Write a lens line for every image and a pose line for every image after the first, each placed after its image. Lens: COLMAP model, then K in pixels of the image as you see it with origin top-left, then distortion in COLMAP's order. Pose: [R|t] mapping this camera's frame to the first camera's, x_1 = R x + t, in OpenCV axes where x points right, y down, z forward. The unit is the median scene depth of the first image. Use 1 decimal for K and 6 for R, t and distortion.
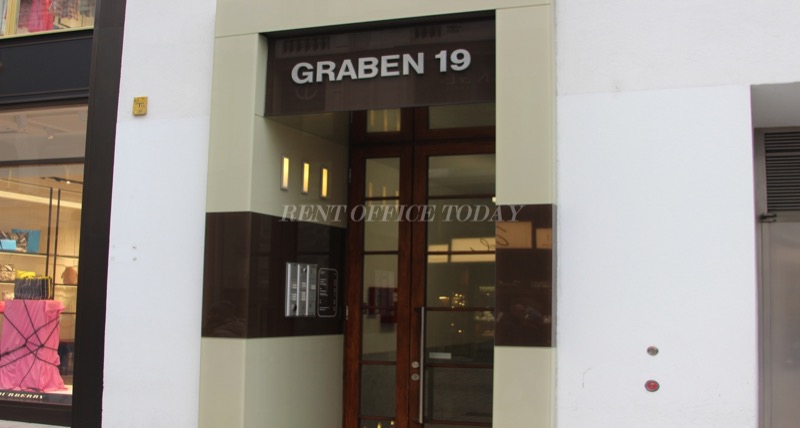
lens RADIAL K [[928.0, 0, 400.0], [0, 928.0, 214.0], [0, 0, 1]] dist [-0.005486, -0.002531]
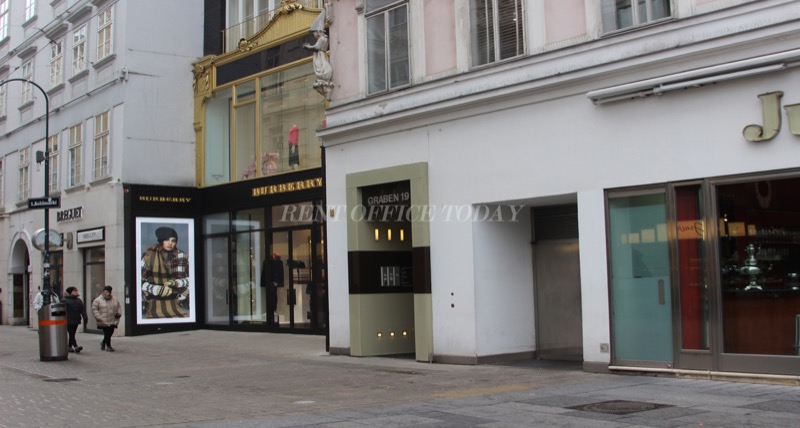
lens RADIAL K [[928.0, 0, 400.0], [0, 928.0, 214.0], [0, 0, 1]] dist [-0.005486, -0.002531]
pose [[0.865032, -0.073677, -0.496278, 1.358304], [0.090105, 0.995890, 0.009208, -0.128212], [0.493560, -0.052683, 0.868115, -1.398528]]
